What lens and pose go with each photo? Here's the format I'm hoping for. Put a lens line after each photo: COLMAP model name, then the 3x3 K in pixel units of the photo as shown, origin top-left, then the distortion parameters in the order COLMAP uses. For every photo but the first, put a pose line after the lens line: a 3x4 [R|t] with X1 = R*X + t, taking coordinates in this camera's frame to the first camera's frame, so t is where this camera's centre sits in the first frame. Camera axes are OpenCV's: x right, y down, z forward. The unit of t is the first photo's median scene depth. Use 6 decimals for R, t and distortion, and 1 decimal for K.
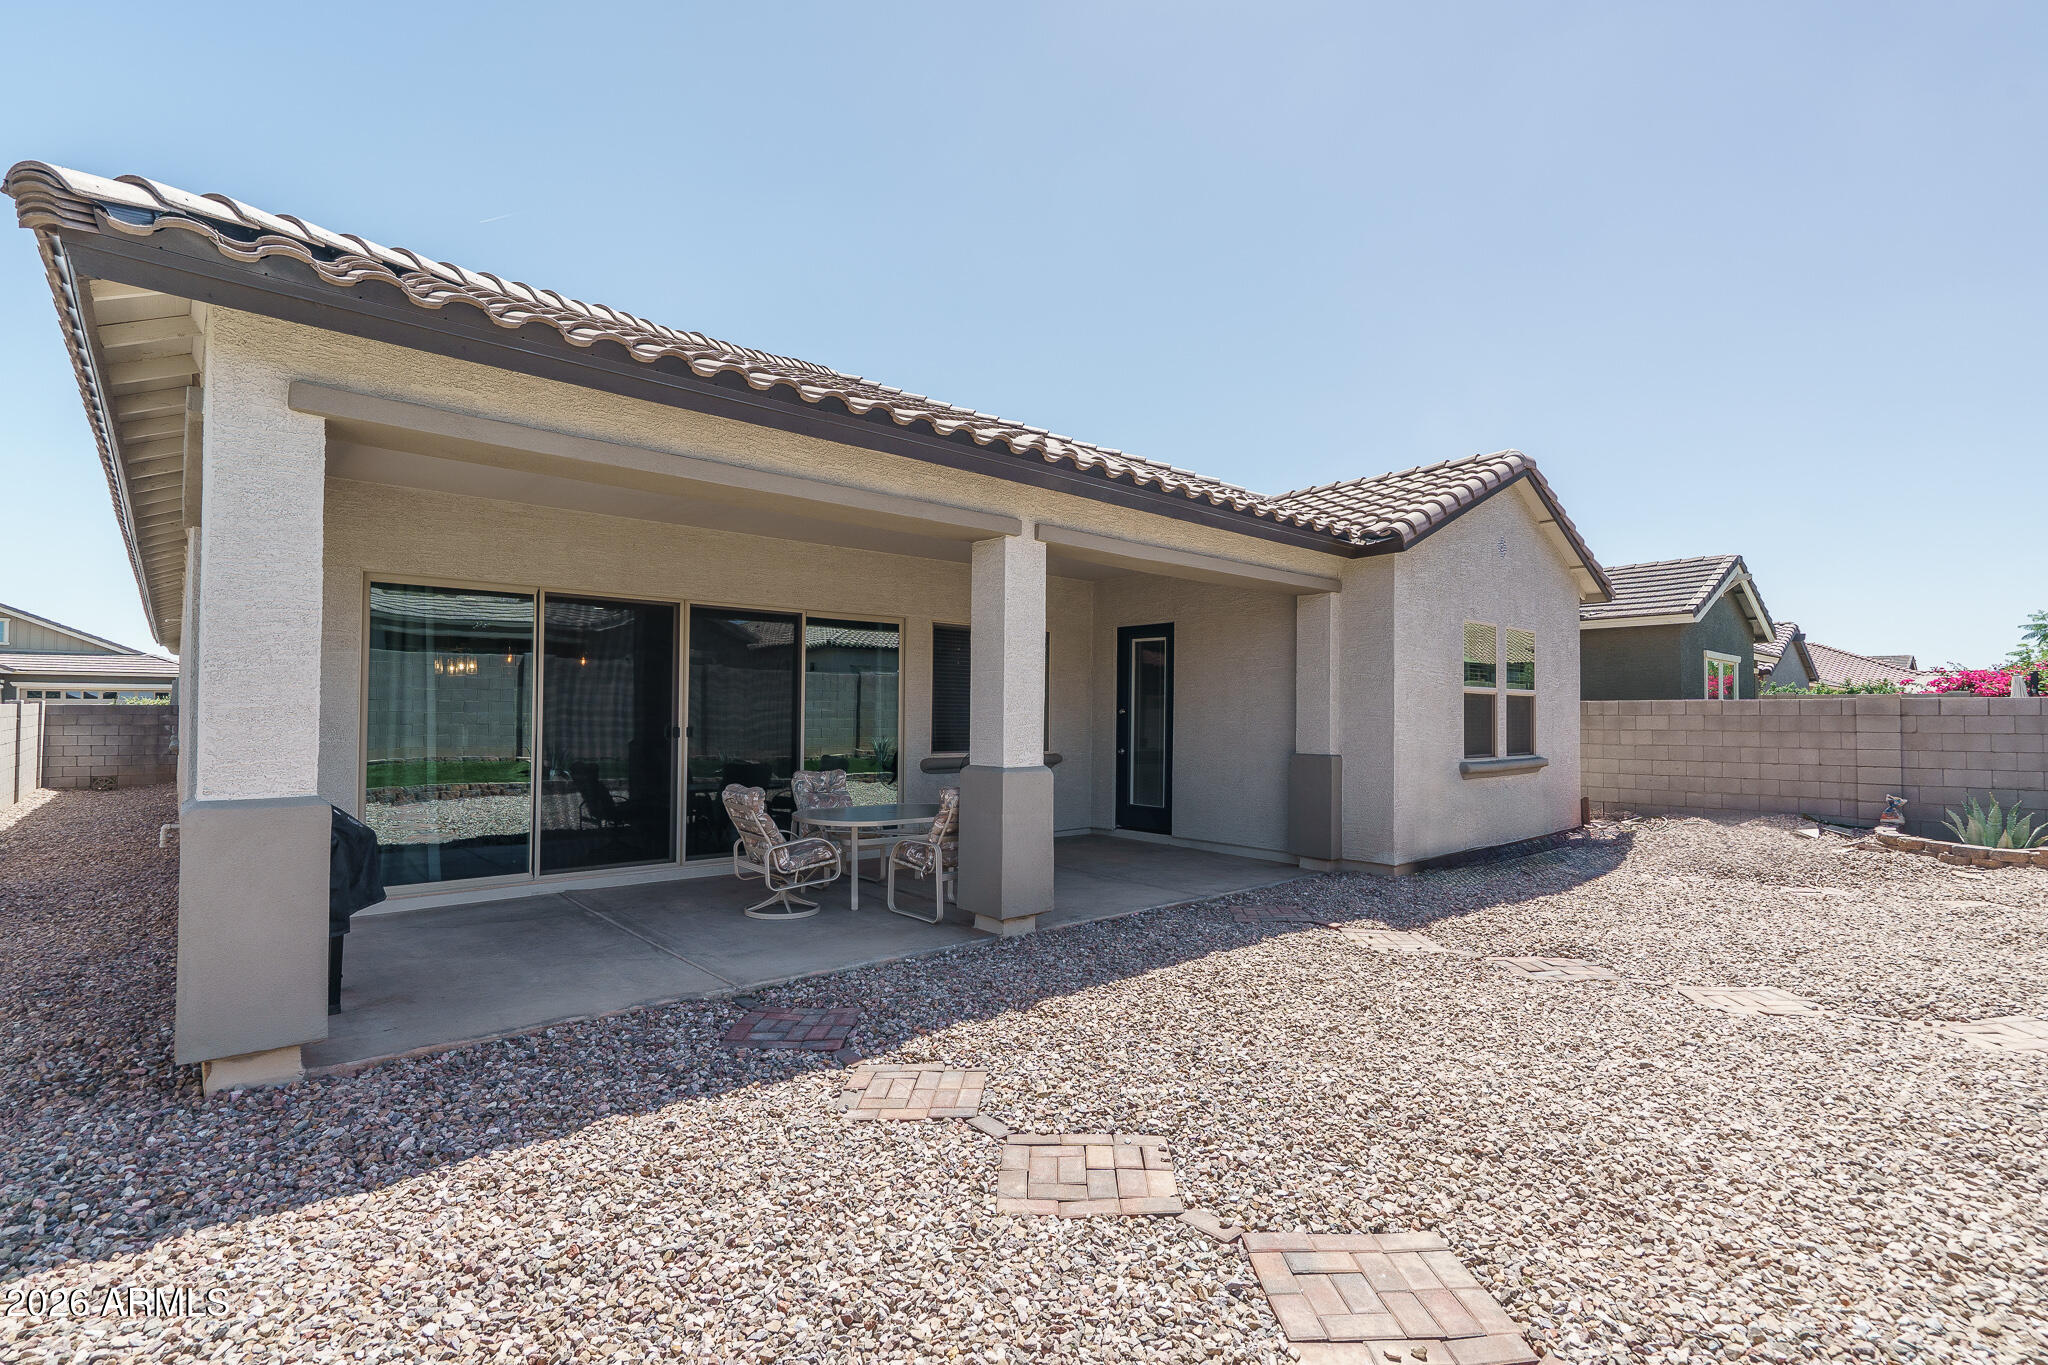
lens RADIAL K [[967.2, 0, 1024.0], [0, 967.2, 682.5], [0, 0, 1]] dist [-0.008211, -0.000022]
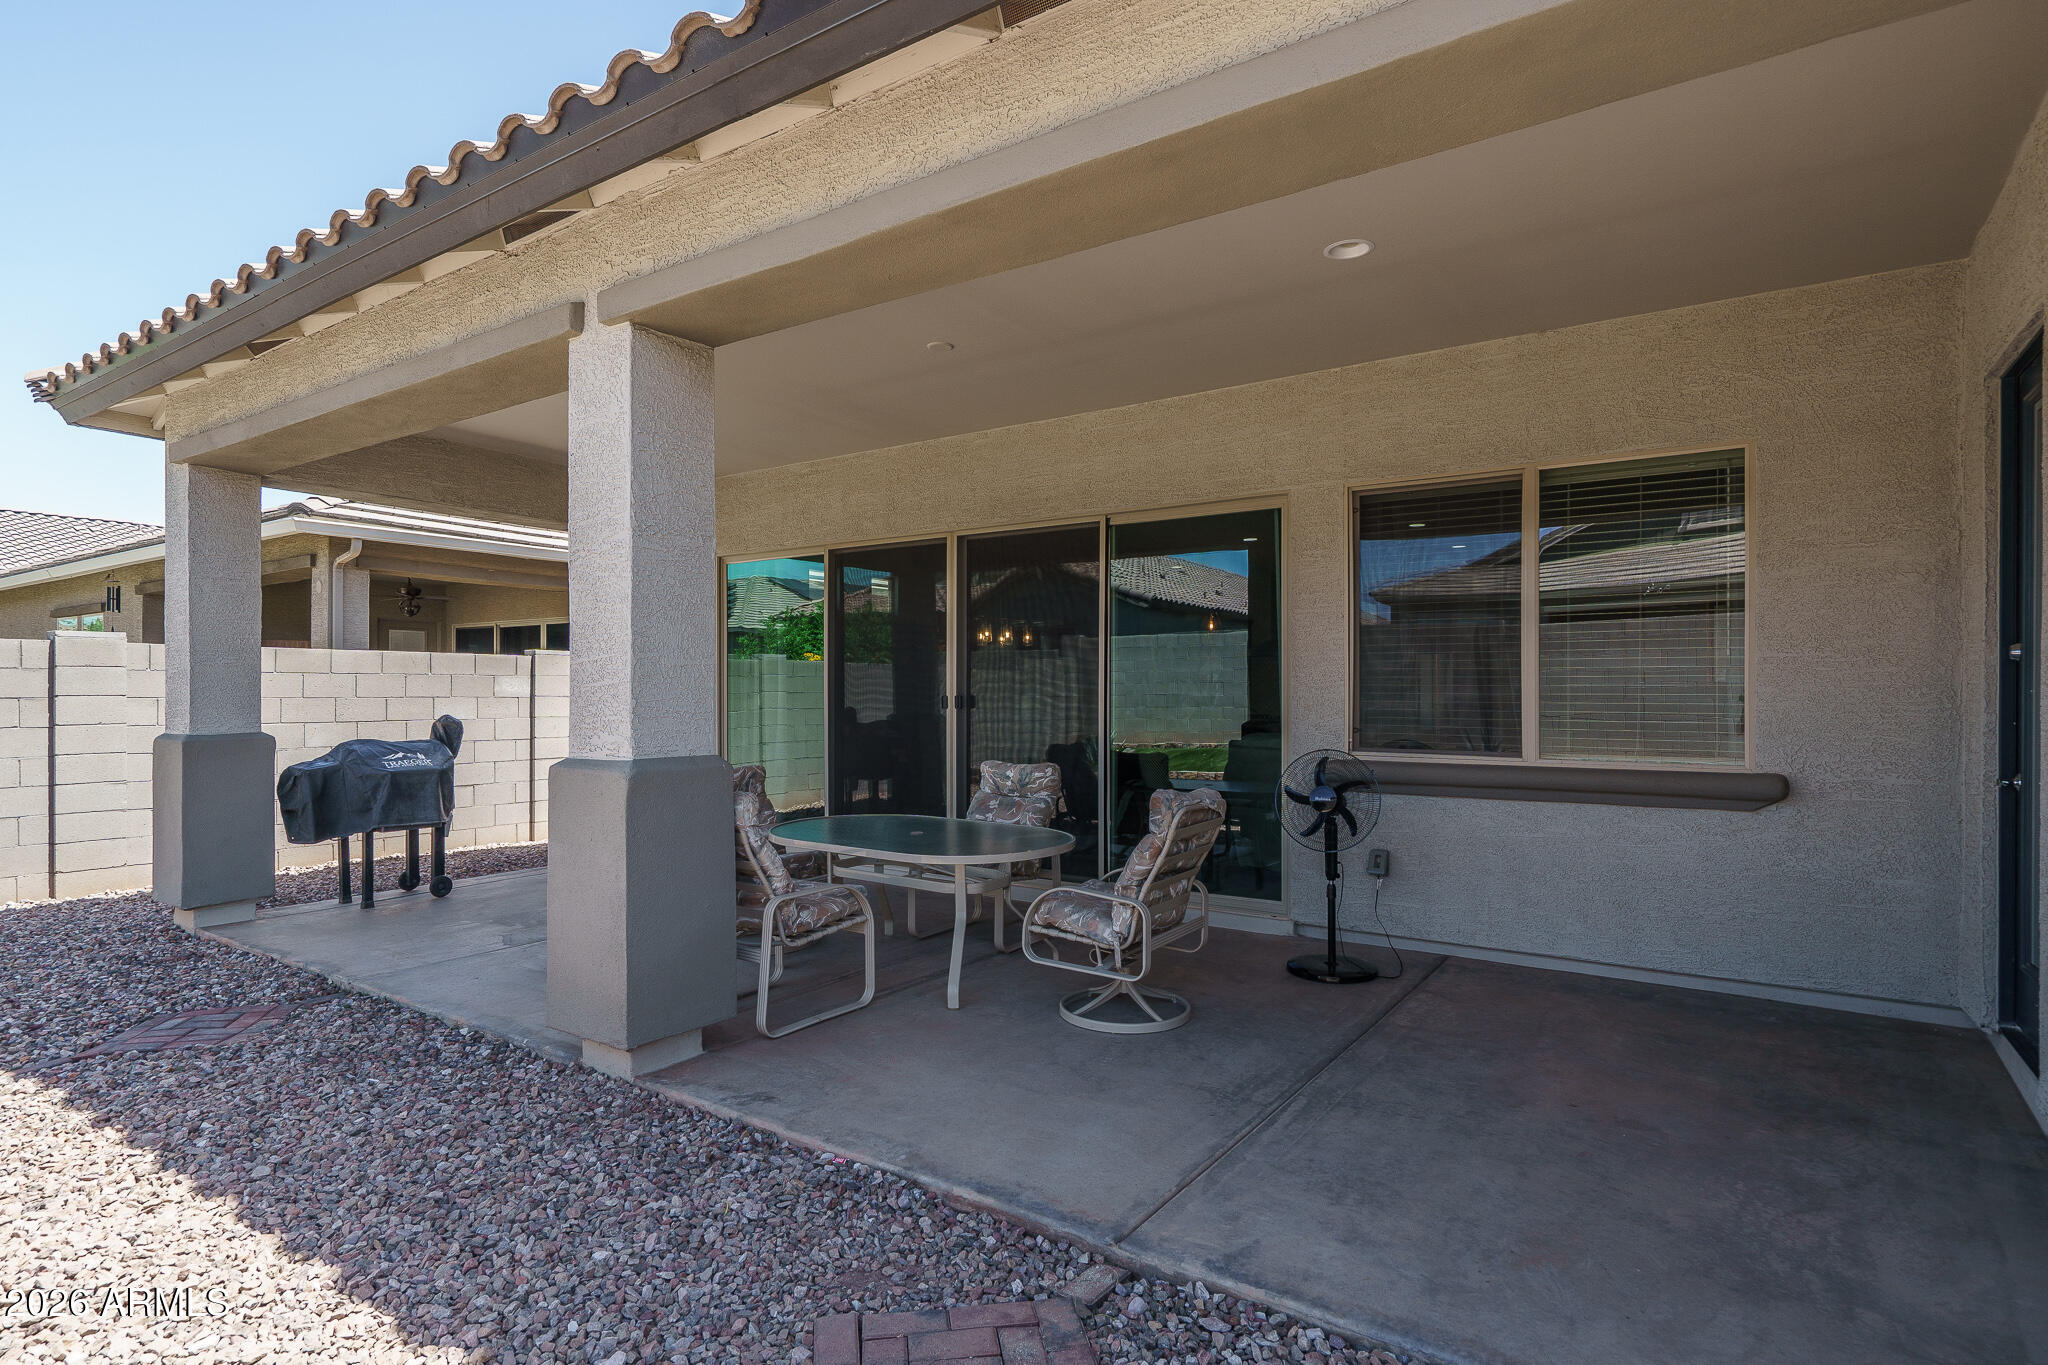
lens RADIAL K [[1033.7, 0, 1024.0], [0, 1033.7, 682.5], [0, 0, 1]] dist [0.001418, 0.000170]
pose [[0.245697, -0.014292, -0.969241, 0.530985], [0.024841, 0.999656, -0.008443, 0.048999], [0.969028, -0.022002, 0.245968, 0.951913]]
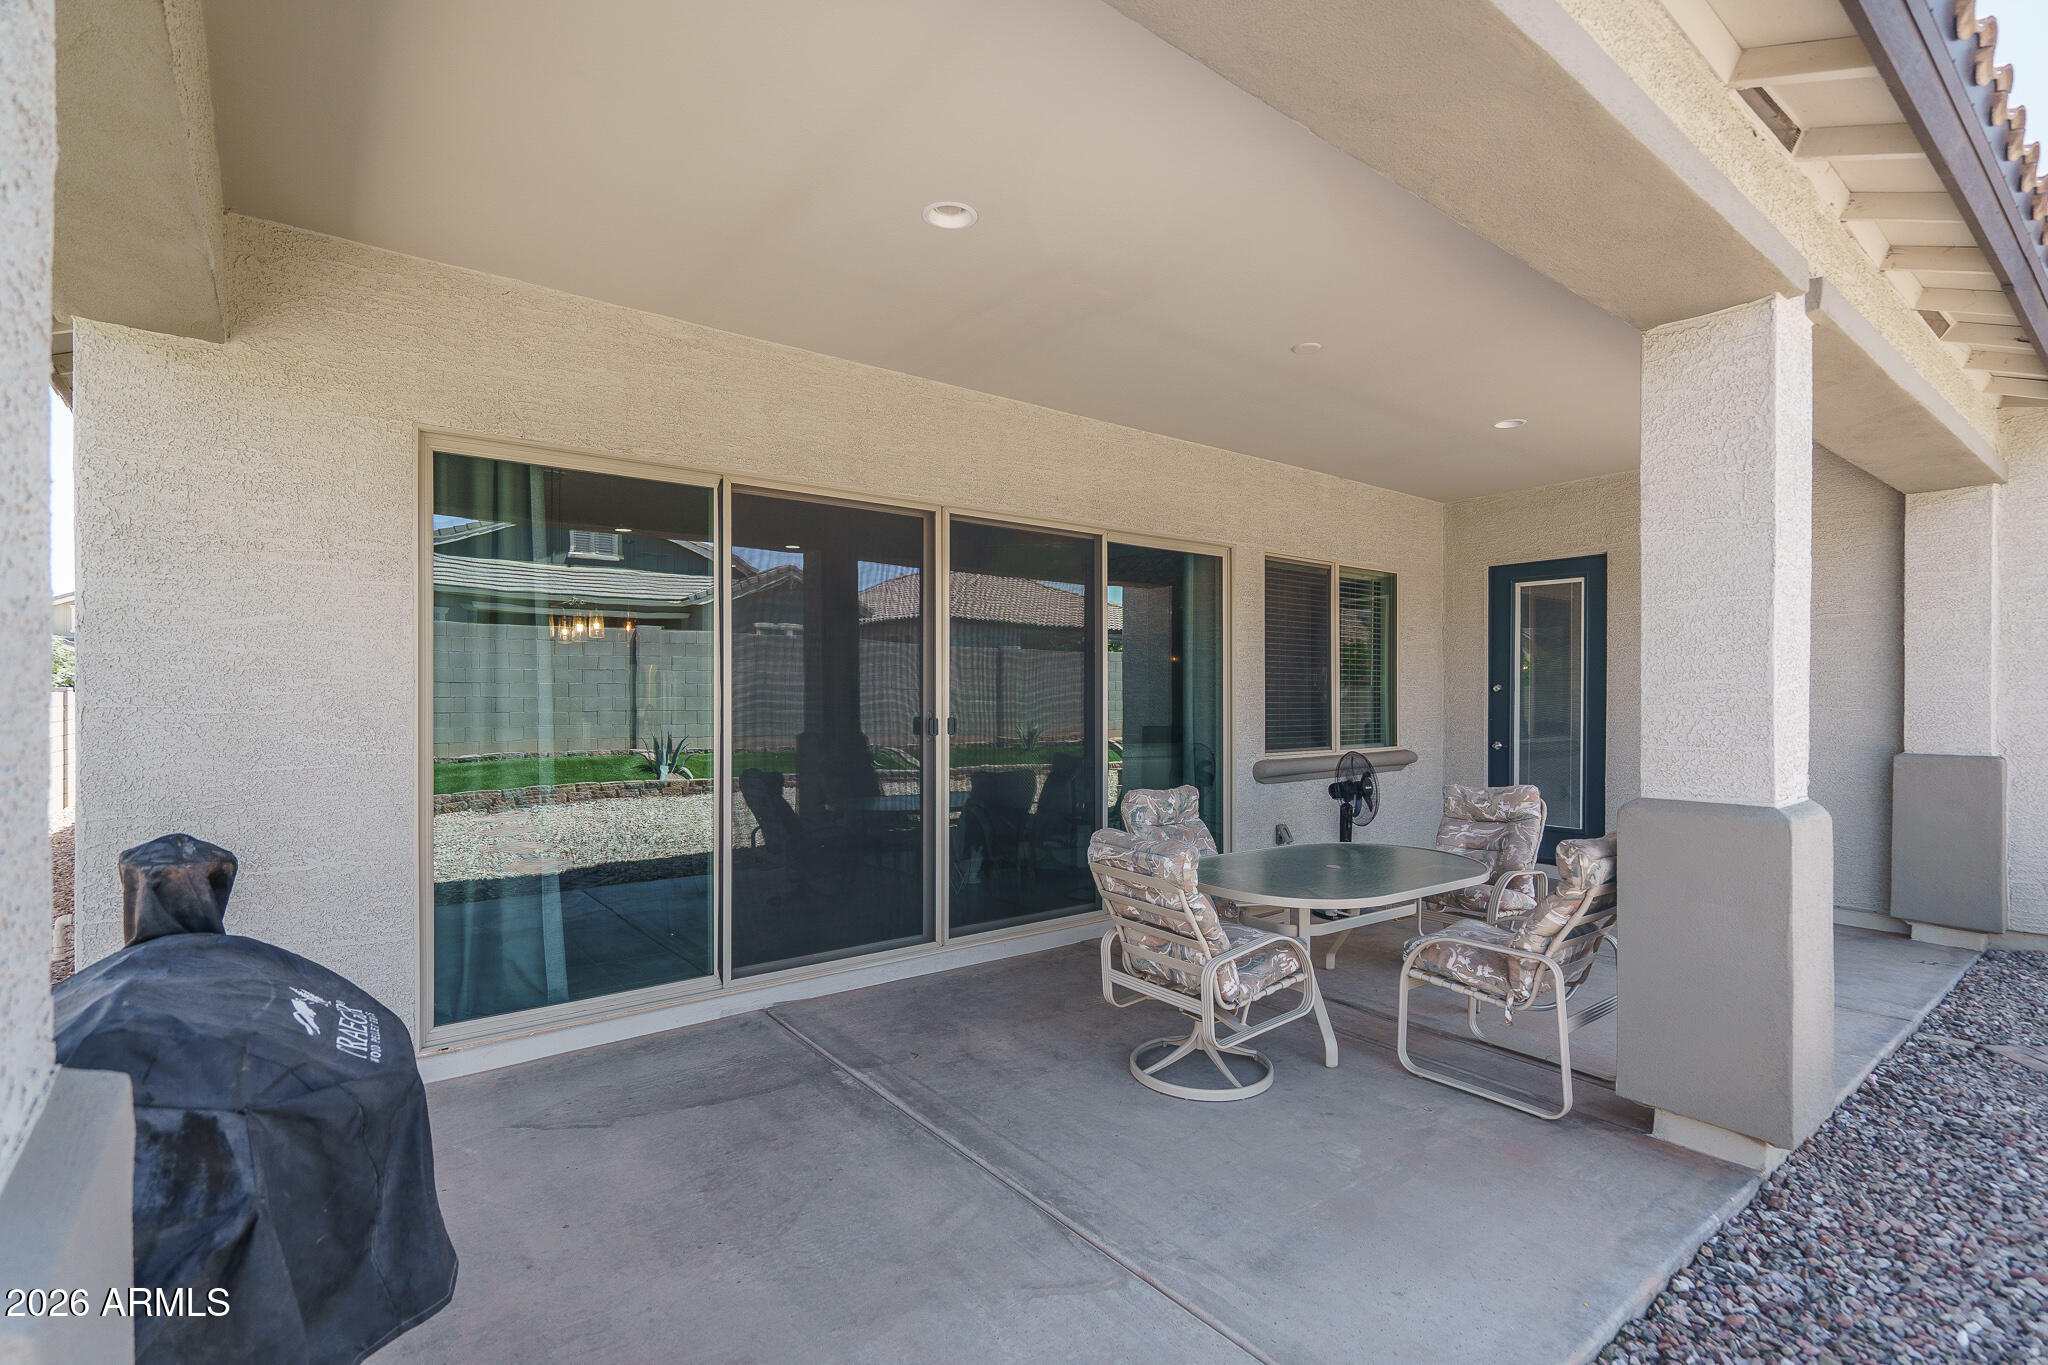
lens RADIAL K [[967.2, 0, 1024.0], [0, 967.2, 682.5], [0, 0, 1]] dist [-0.008211, -0.000022]
pose [[0.997221, -0.009661, -0.073870, -0.288470], [0.011053, 0.999768, 0.018462, 0.014902], [0.073674, -0.019228, 0.997097, 0.450058]]
